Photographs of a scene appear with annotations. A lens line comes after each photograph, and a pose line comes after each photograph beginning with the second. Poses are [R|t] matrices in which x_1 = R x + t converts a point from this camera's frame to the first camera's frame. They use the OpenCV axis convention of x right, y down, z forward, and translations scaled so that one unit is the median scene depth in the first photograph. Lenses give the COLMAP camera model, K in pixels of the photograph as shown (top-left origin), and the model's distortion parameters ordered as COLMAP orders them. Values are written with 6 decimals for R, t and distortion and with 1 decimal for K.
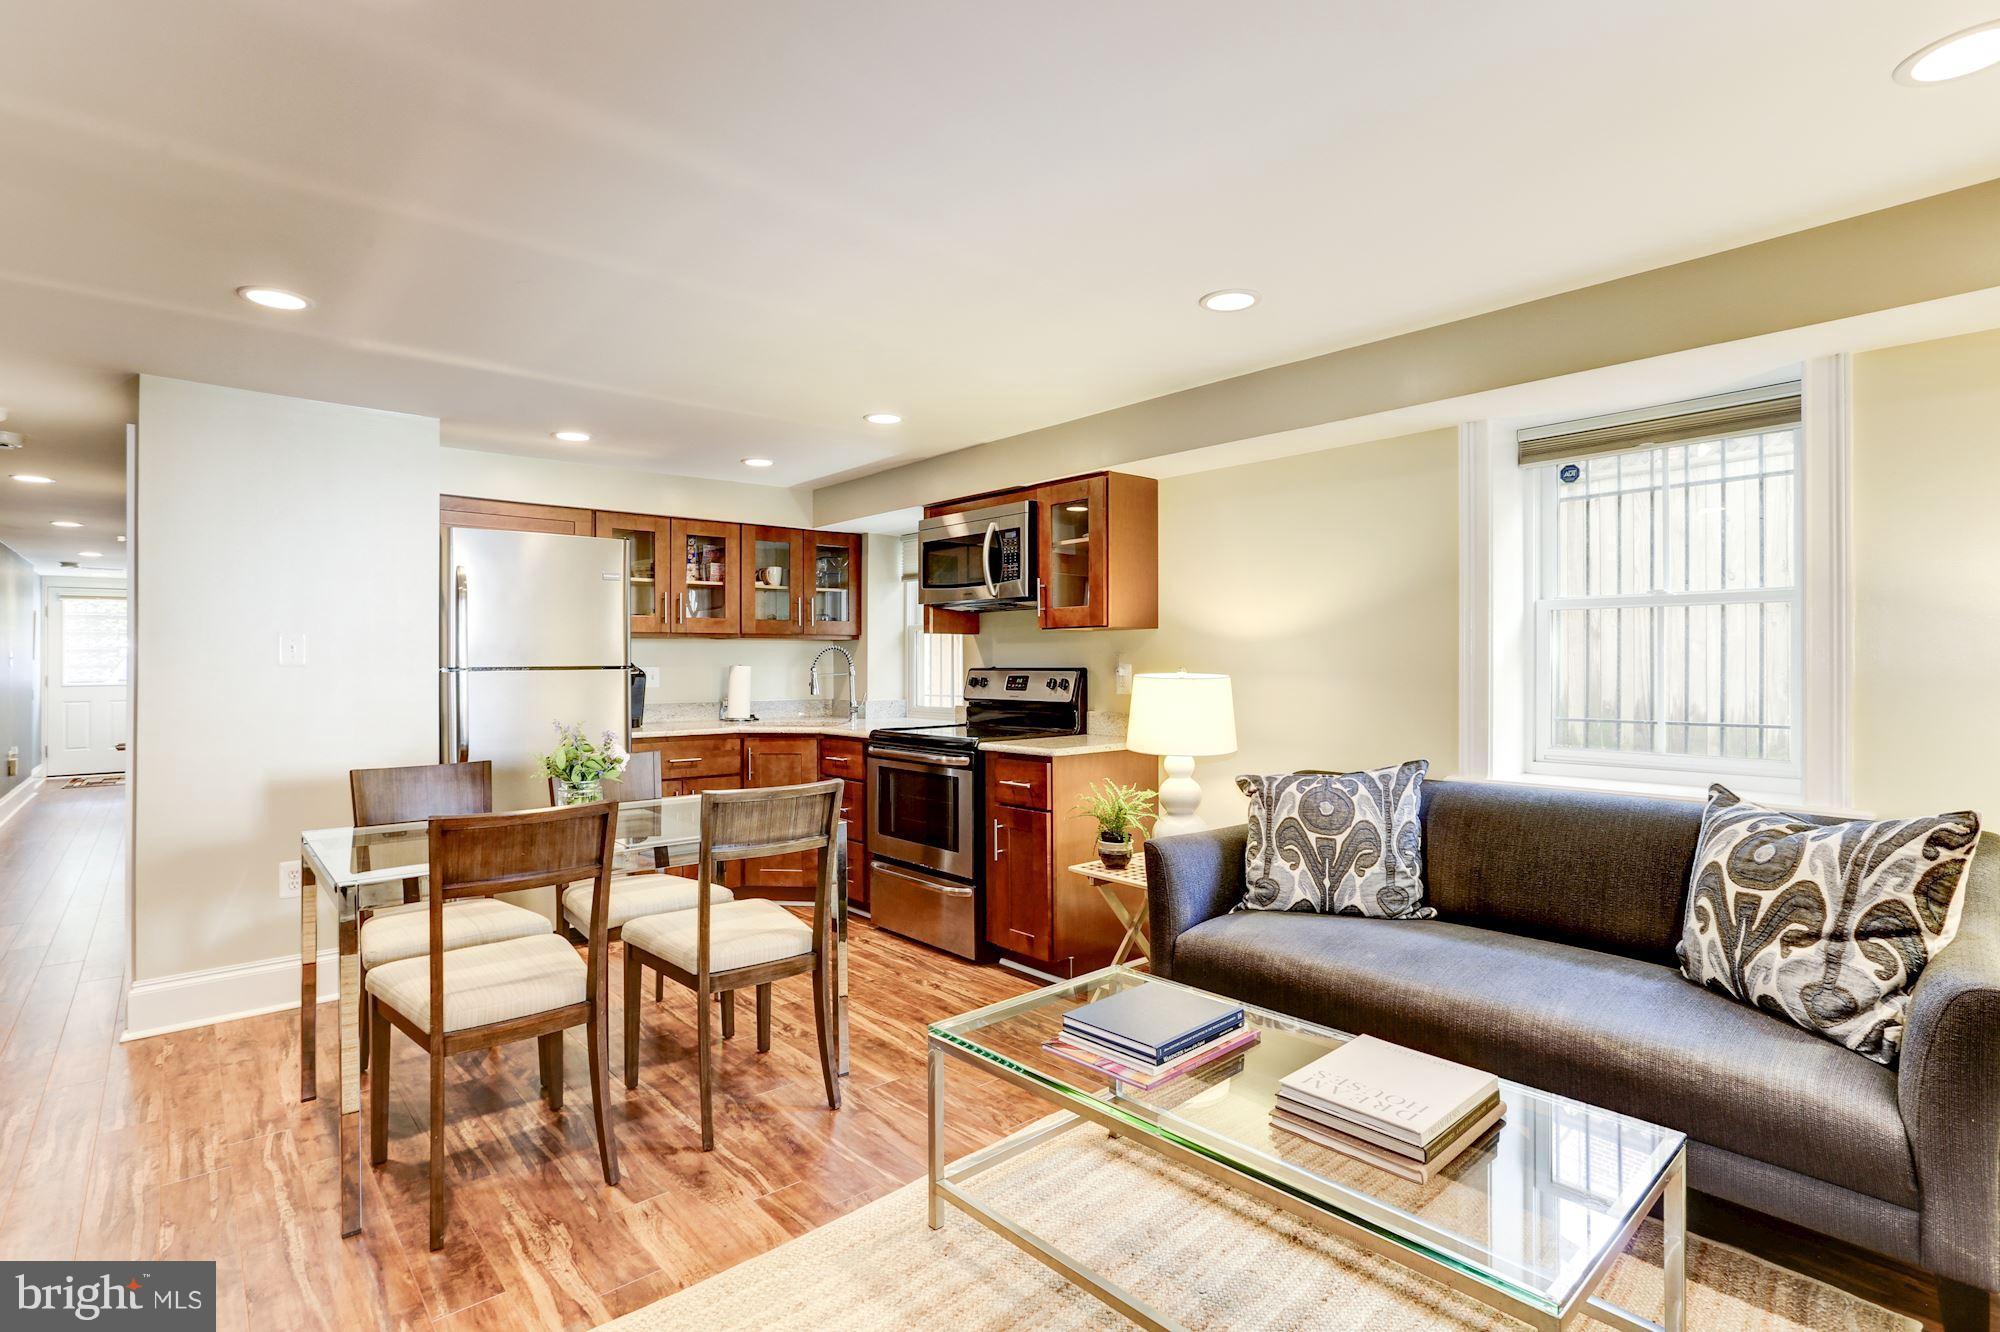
lens RADIAL K [[960.6, 0, 1000.0], [0, 960.6, 666.0], [0, 0, 1]] dist [-0.028338, -0.000023]
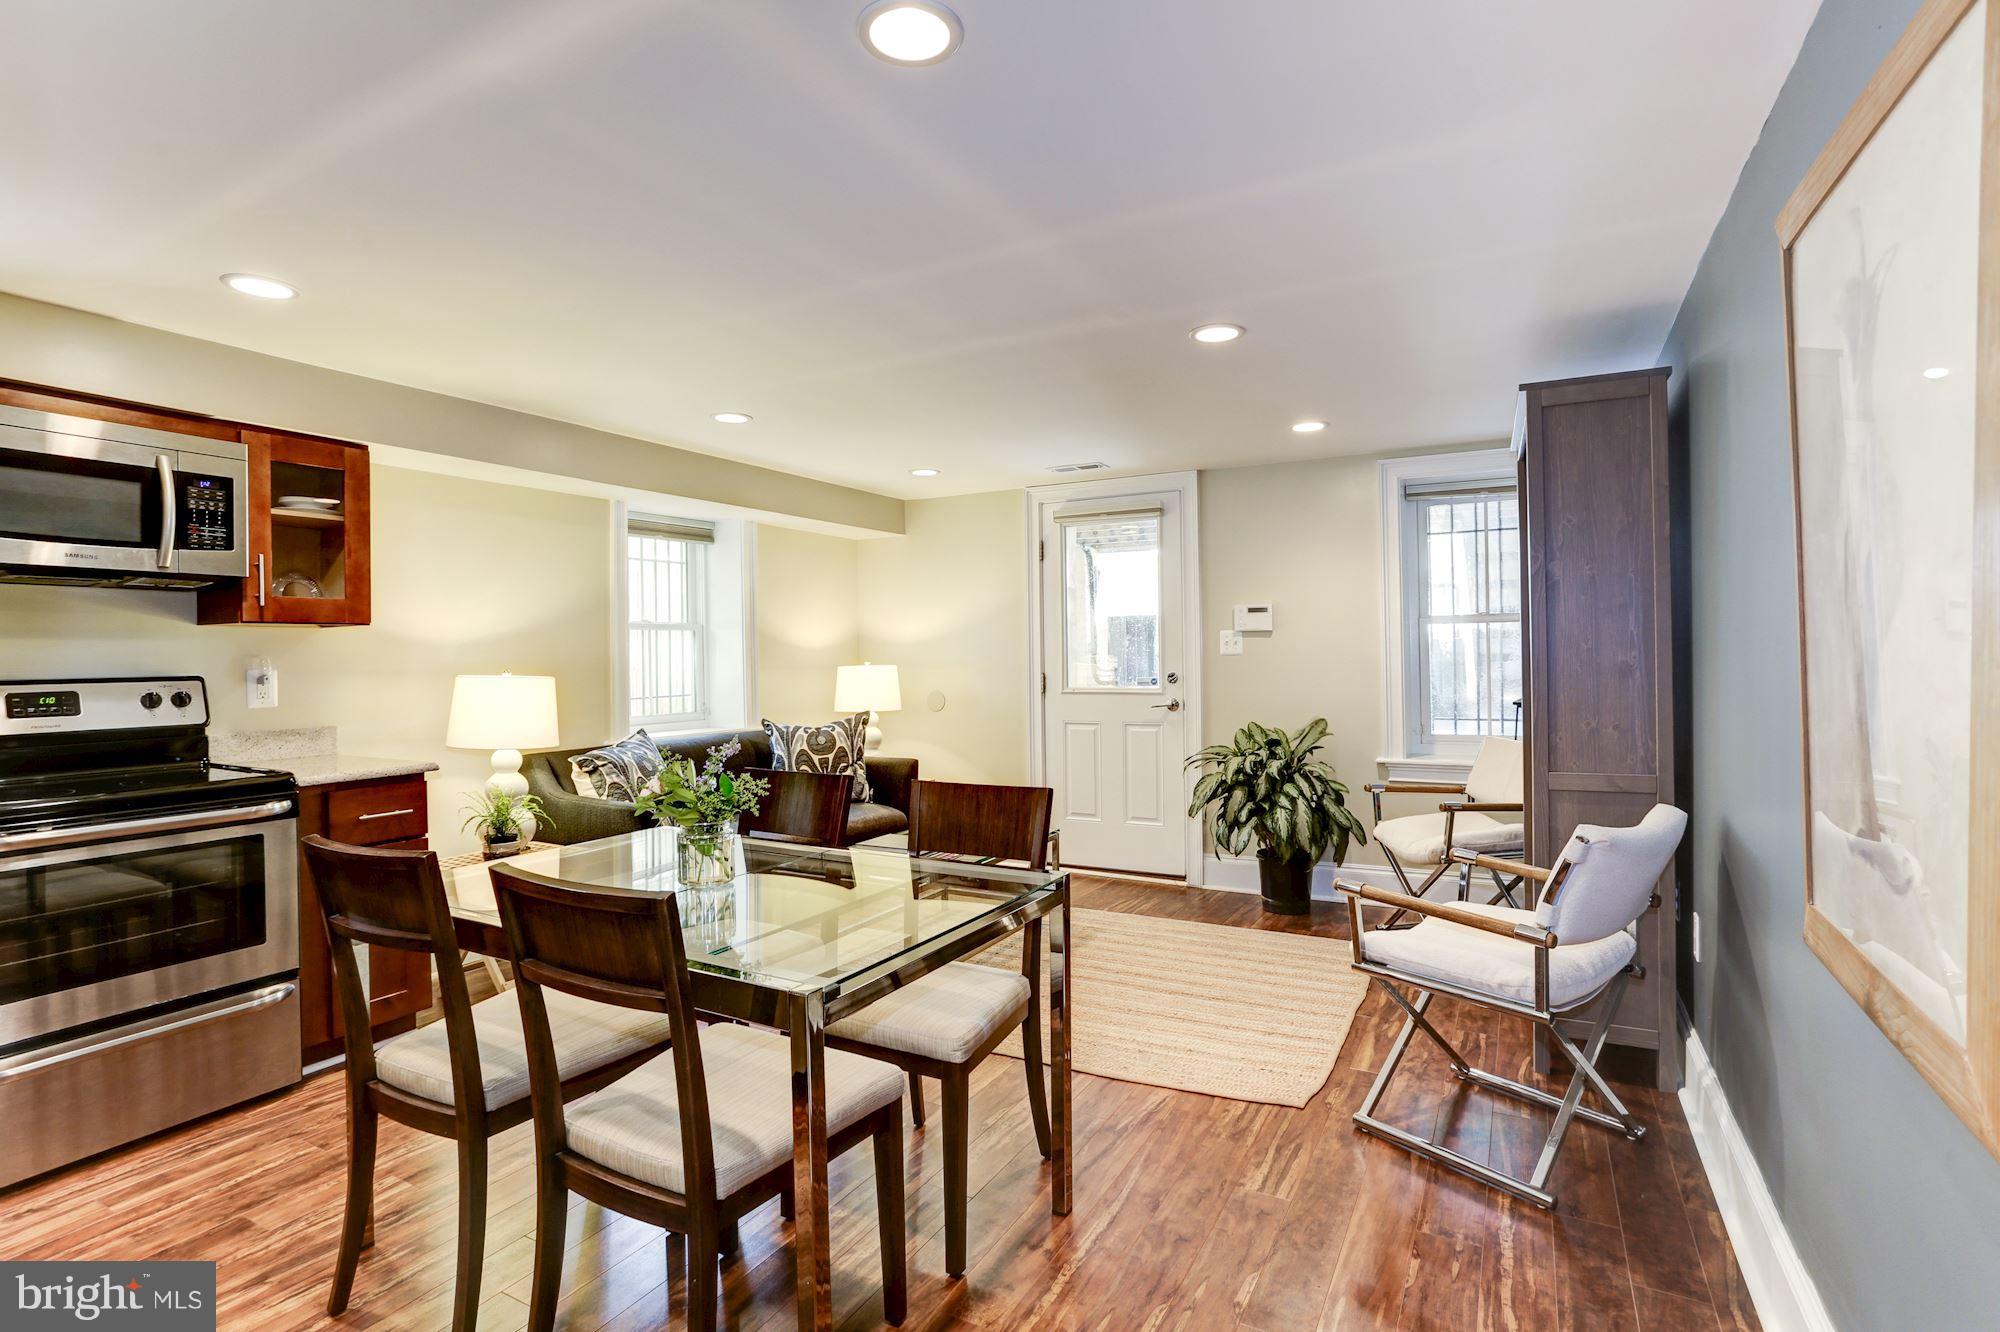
lens RADIAL K [[960.6, 0, 1000.0], [0, 960.6, 666.0], [0, 0, 1]] dist [-0.028338, -0.000023]
pose [[-0.340968, -0.006988, 0.940049, -0.924410], [0.011922, 0.999860, 0.011757, -0.007609], [-0.939999, 0.015216, -0.340837, 0.789993]]
